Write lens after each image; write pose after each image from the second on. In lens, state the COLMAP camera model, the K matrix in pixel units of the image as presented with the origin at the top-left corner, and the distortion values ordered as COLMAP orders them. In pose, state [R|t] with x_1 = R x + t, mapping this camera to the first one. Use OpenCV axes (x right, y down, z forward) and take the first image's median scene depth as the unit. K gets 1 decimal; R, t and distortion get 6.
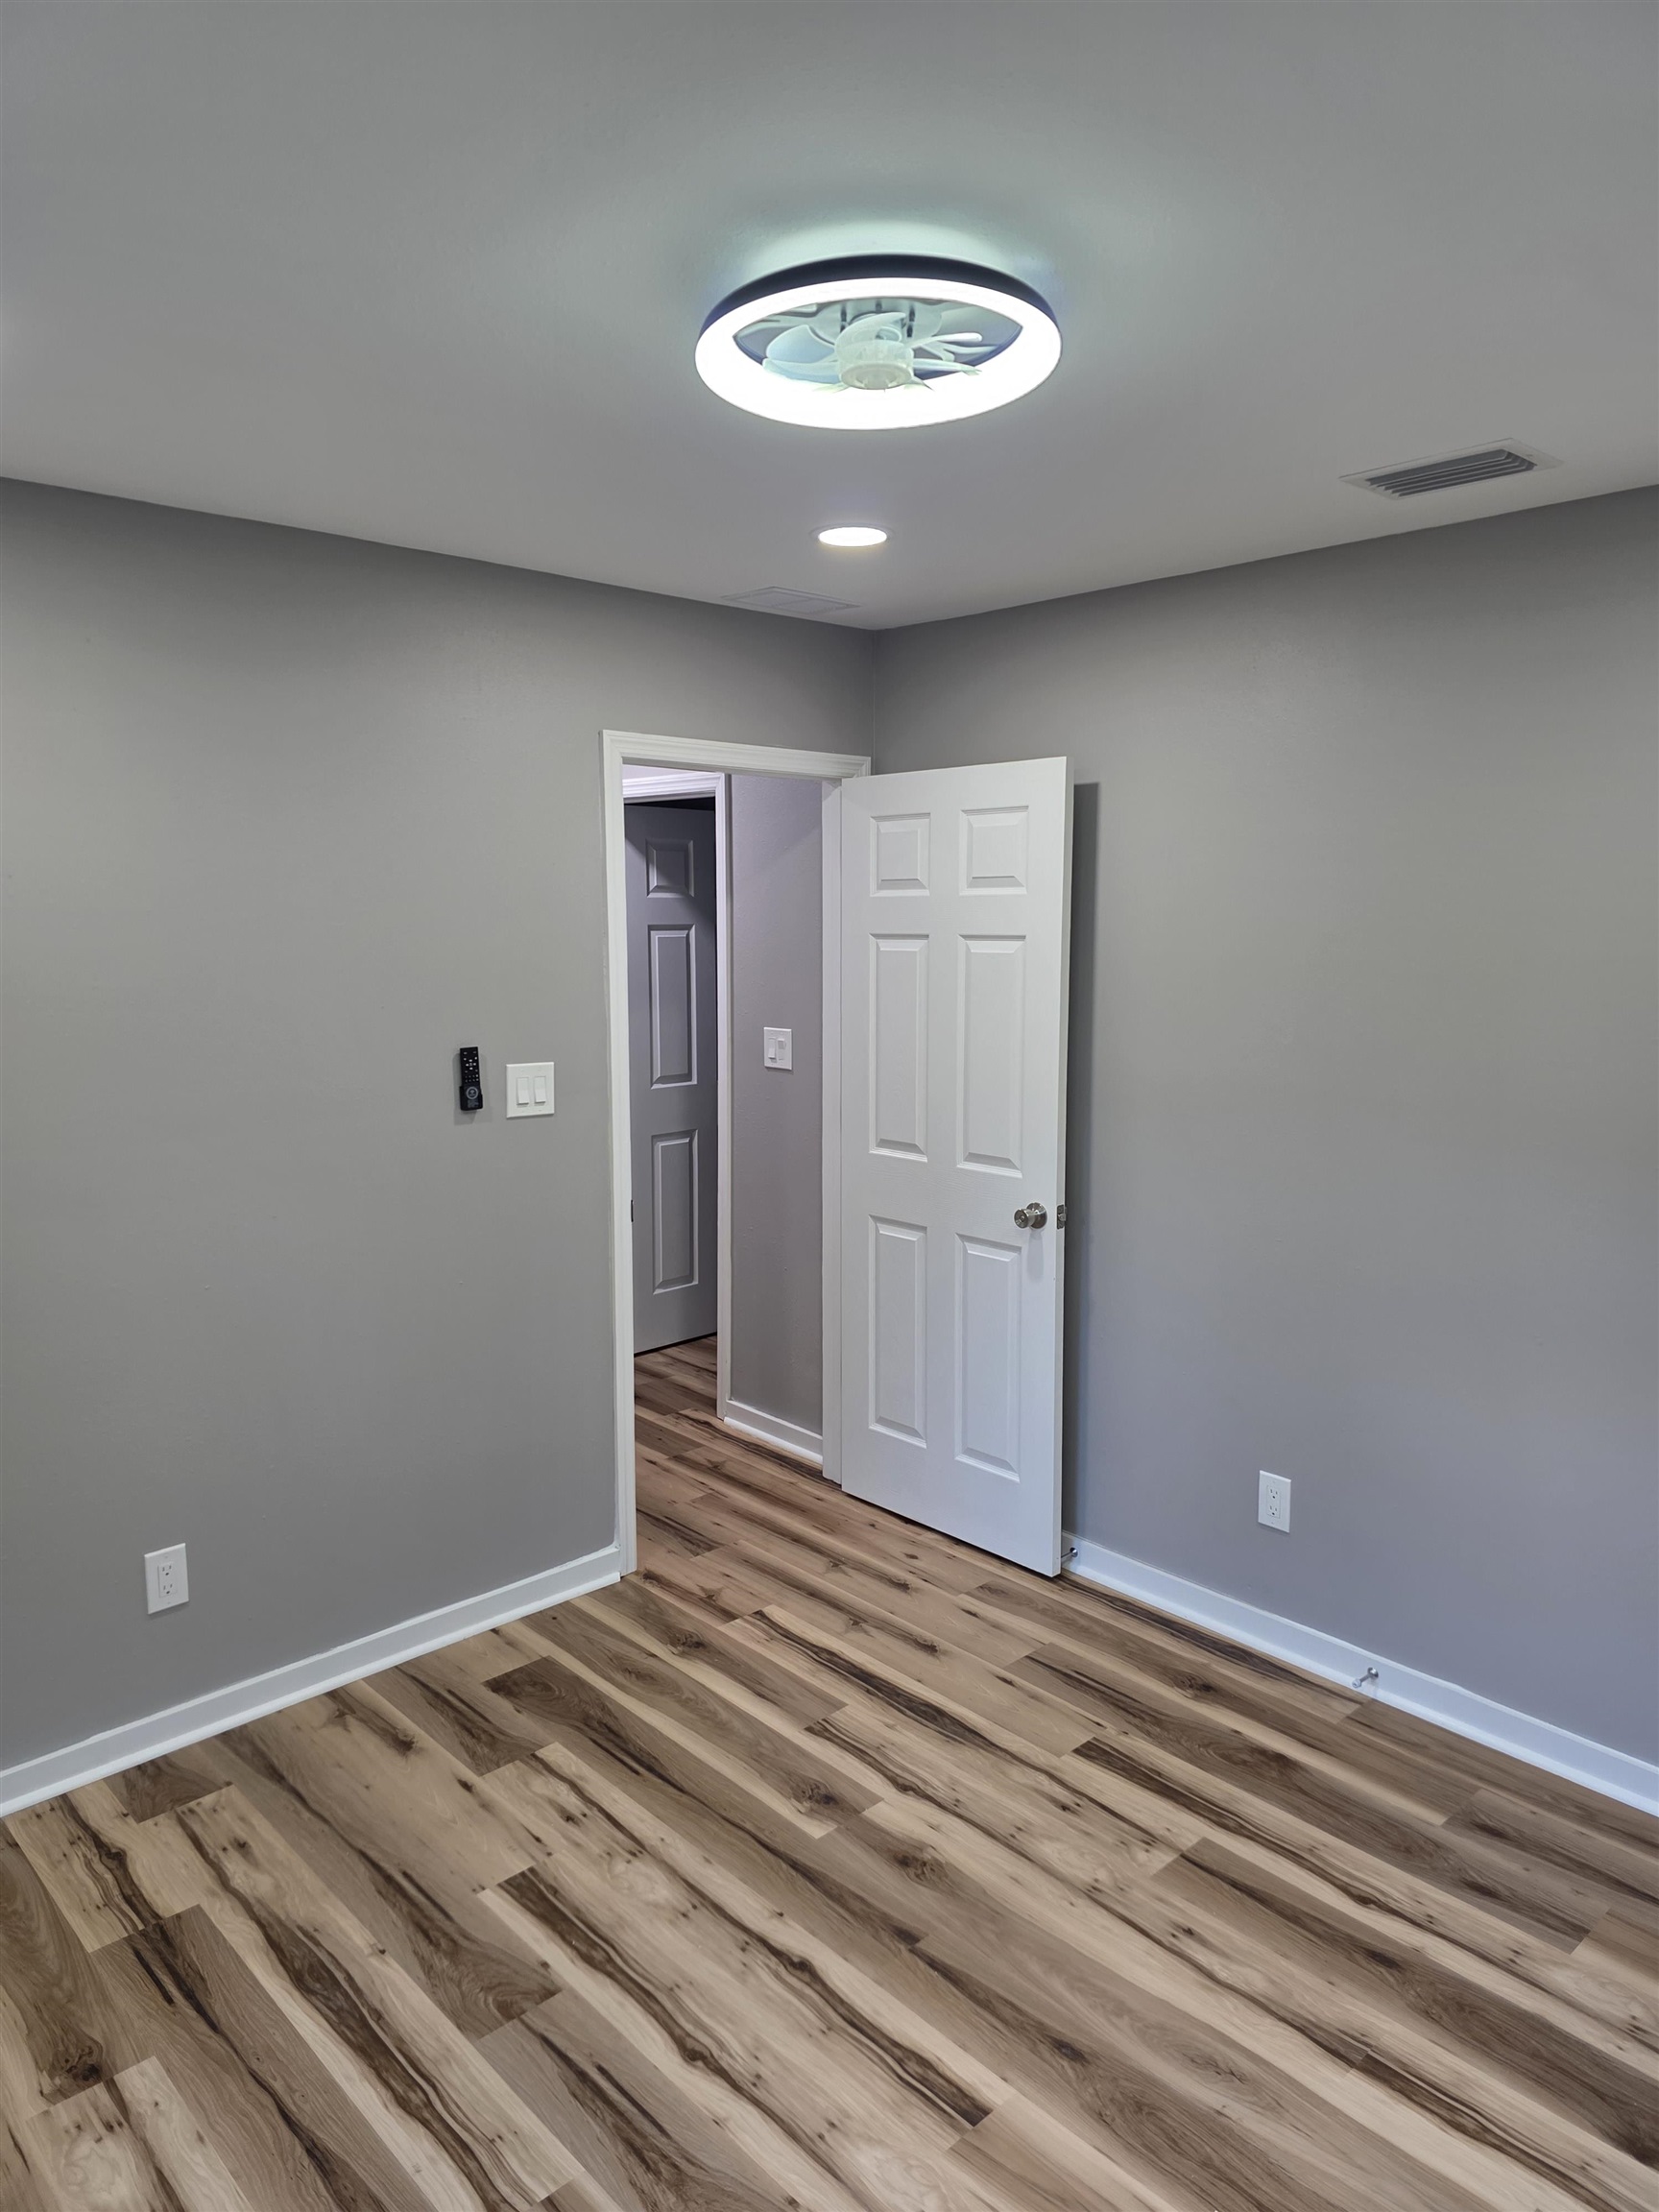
lens RADIAL K [[1488.0, 0, 829.1], [0, 1488.0, 1099.7], [0, 0, 1]] dist [0.076689, -0.068043]
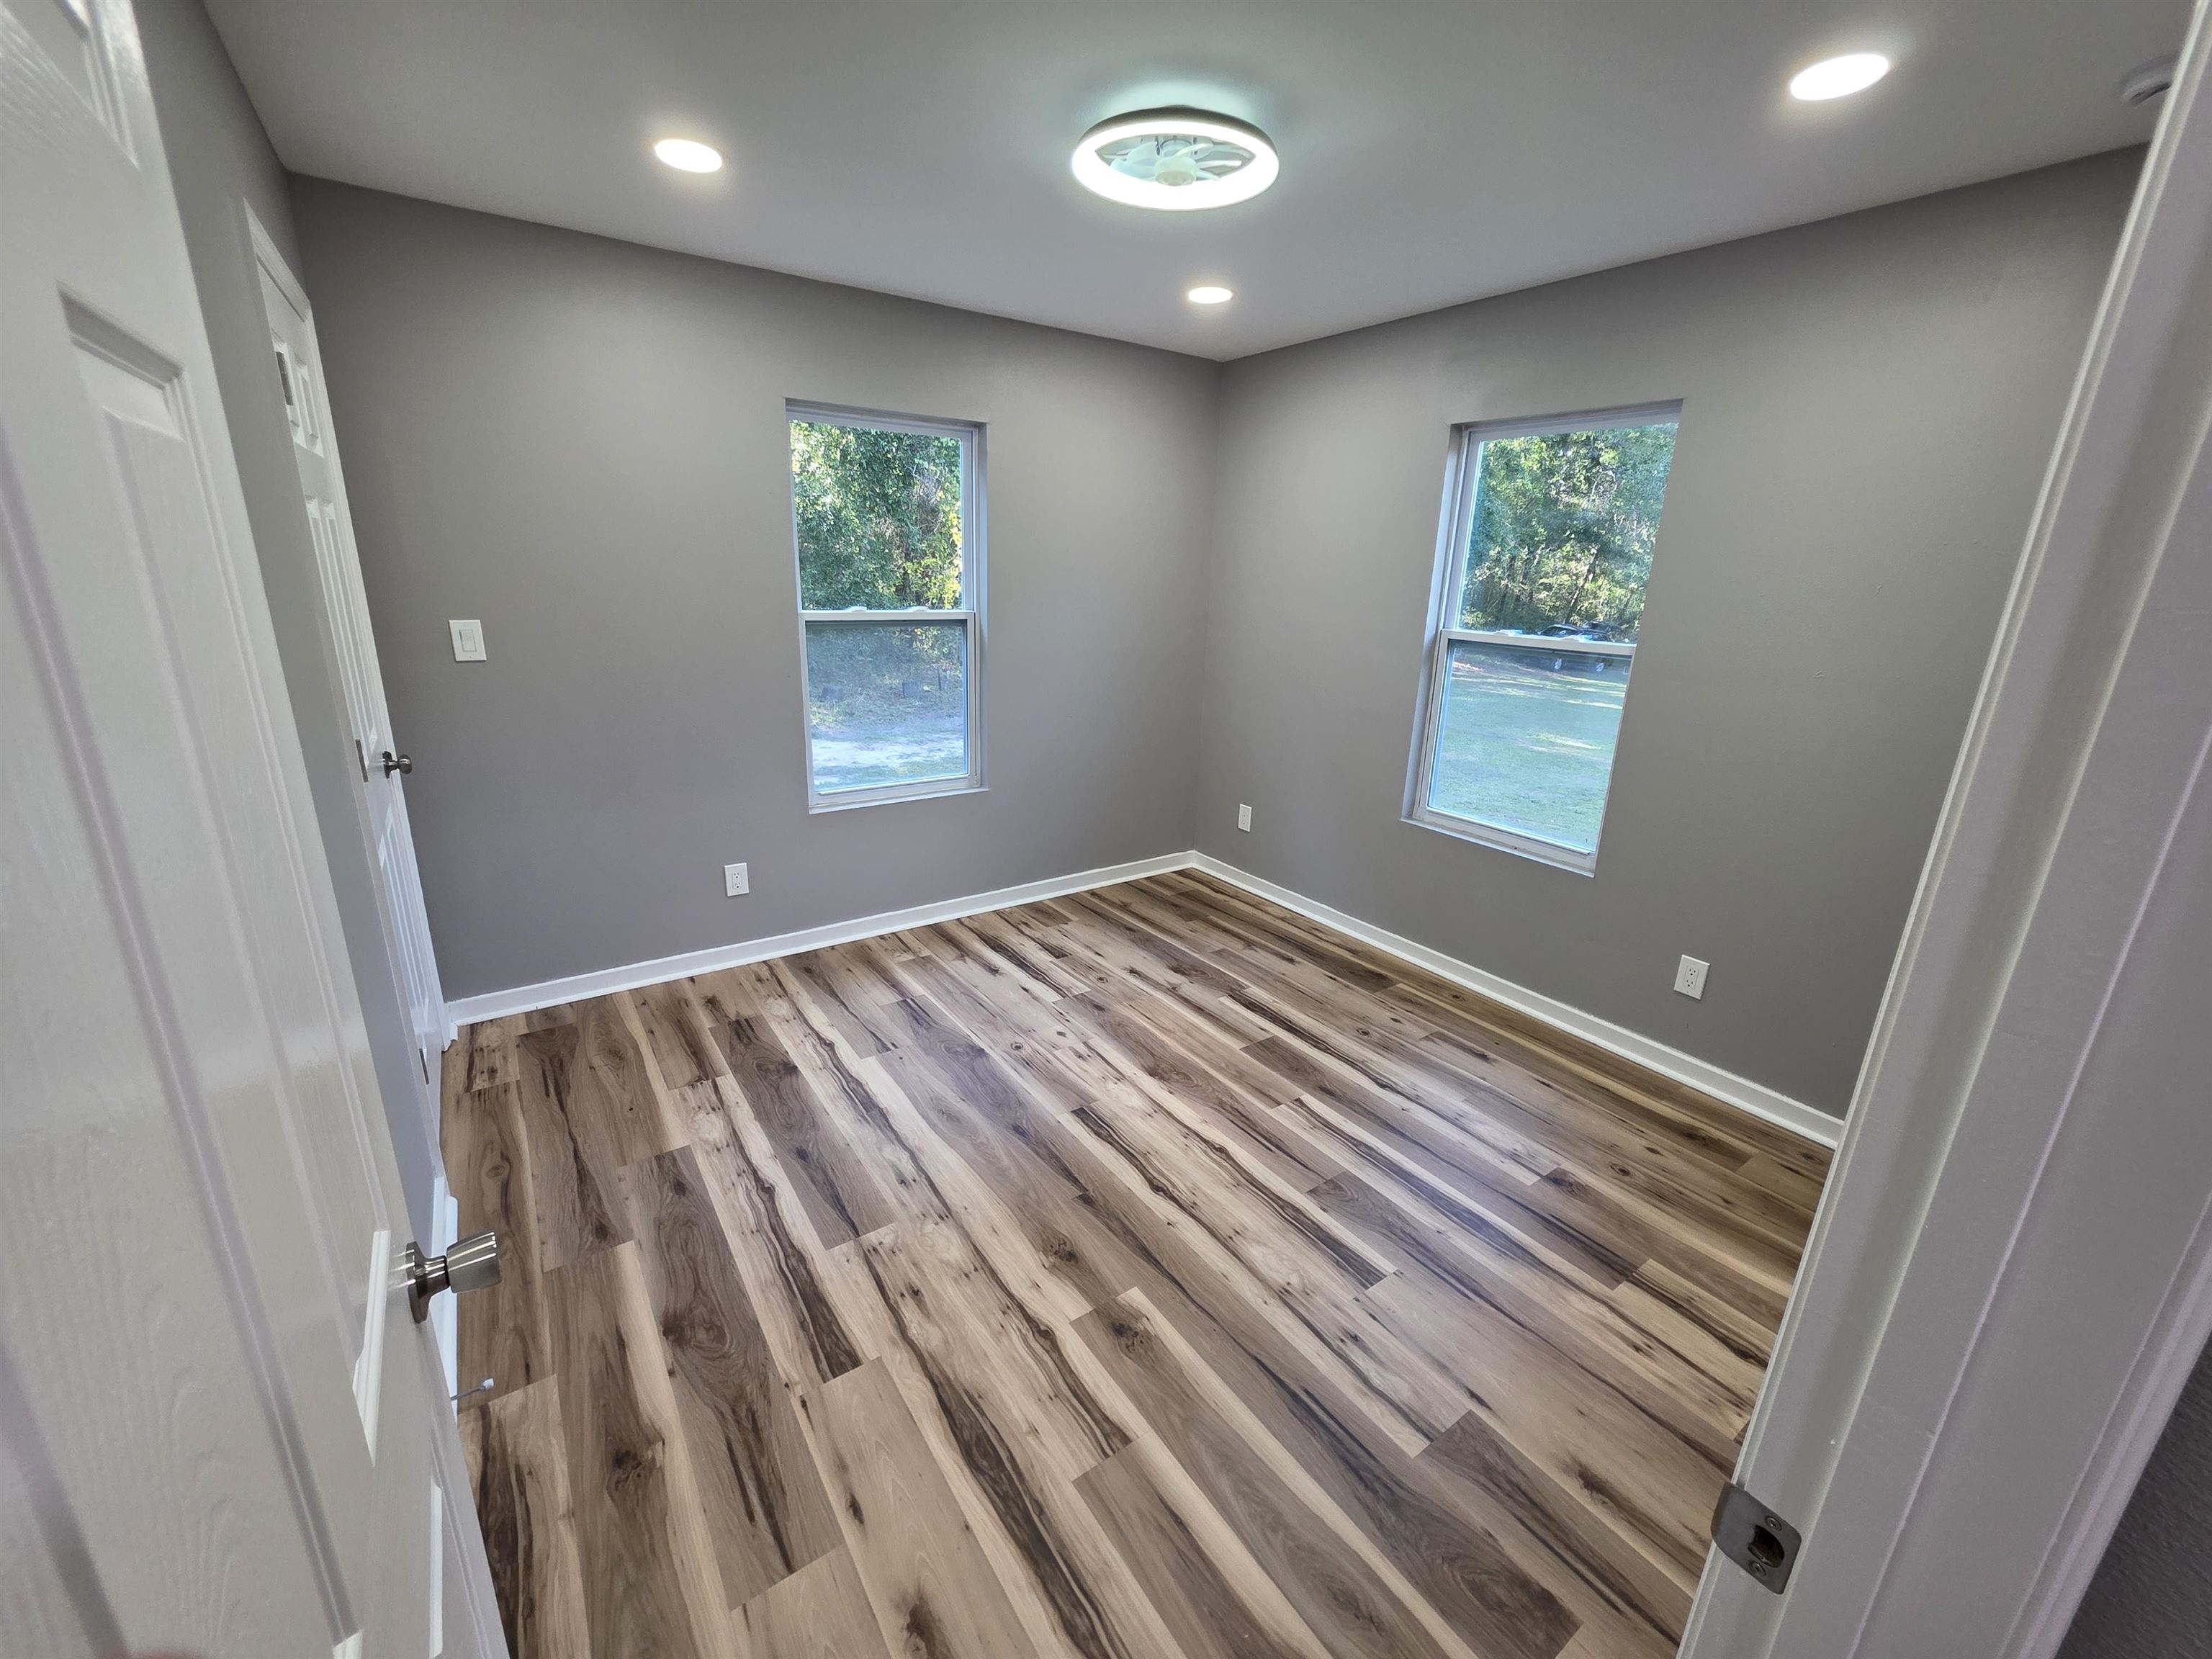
lens RADIAL K [[892.6, 0, 1106.0], [0, 892.6, 829.5], [0, 0, 1]] dist [0.002091, -0.000185]
pose [[-0.990225, -0.069157, 0.121126, -0.041341], [-0.013847, 0.912877, 0.408000, -0.120593], [-0.138789, 0.402334, -0.904911, 1.361728]]
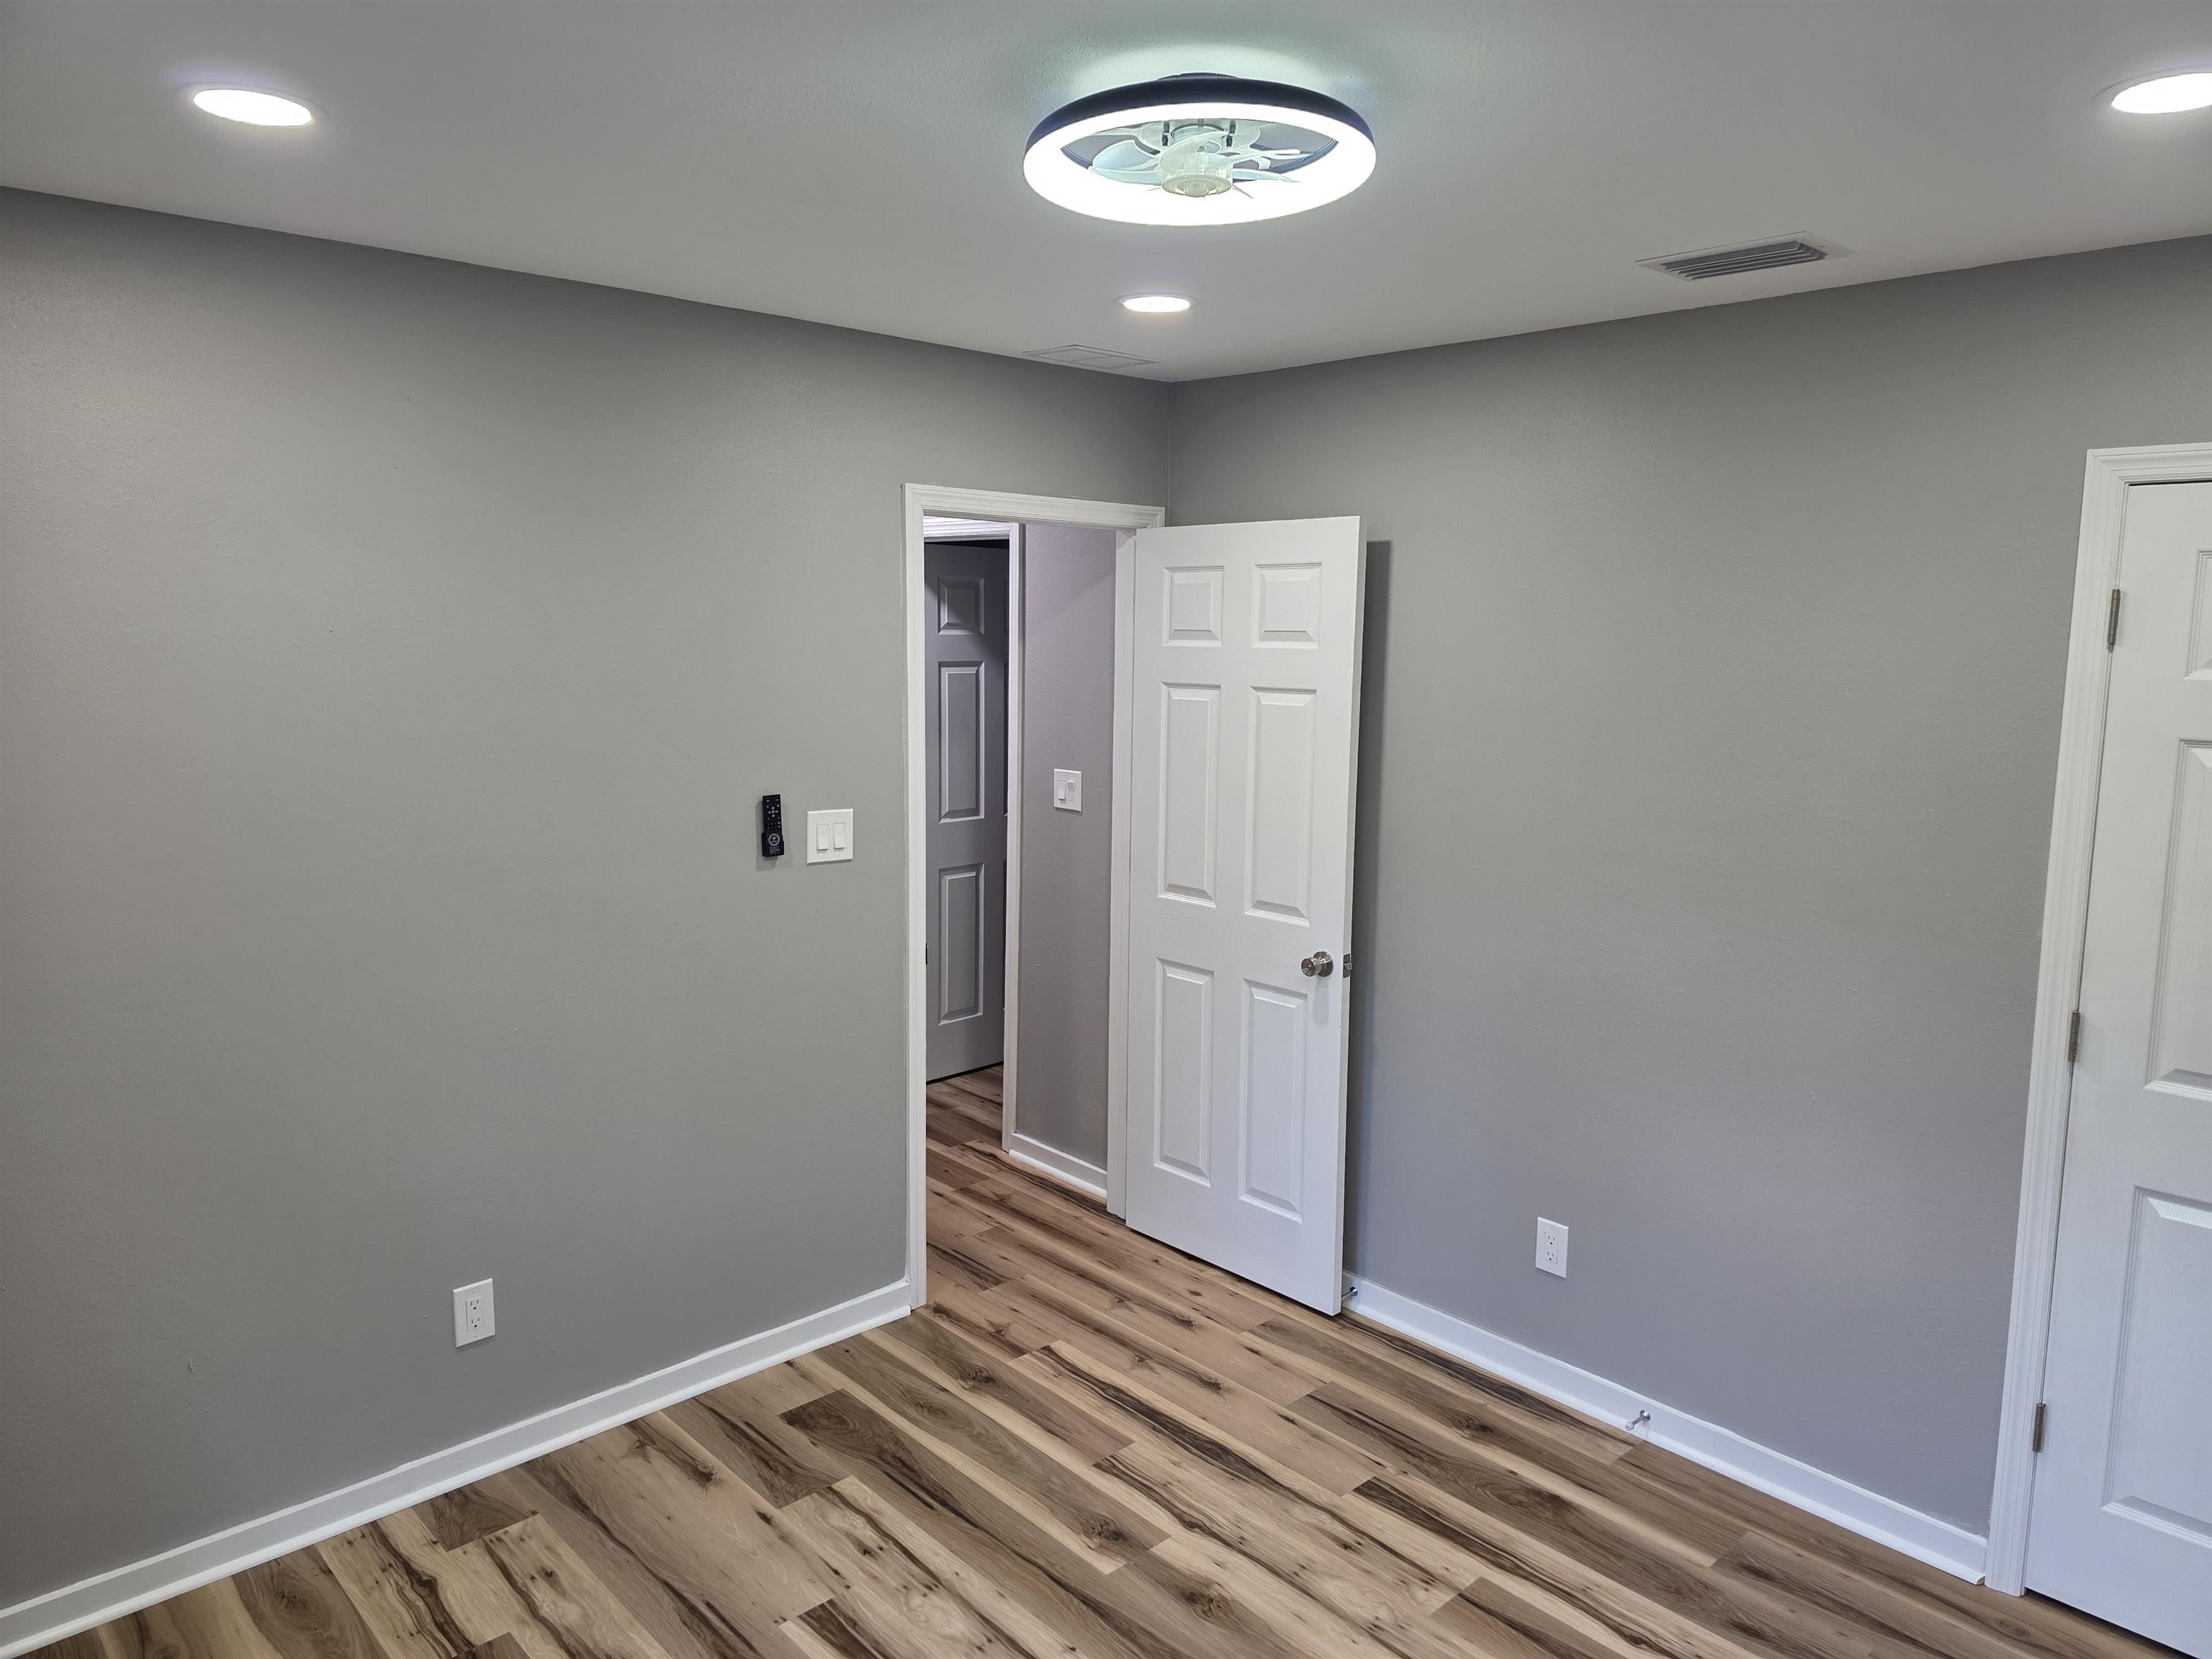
lens RADIAL K [[1488.0, 0, 1106.0], [0, 1488.0, 829.5], [0, 0, 1]] dist [0.076689, -0.068043]
pose [[0.999908, 0.013007, 0.003780, -0.017341], [-0.013050, 0.999846, 0.011708, -0.028959], [-0.003627, -0.011757, 0.999924, -0.023917]]
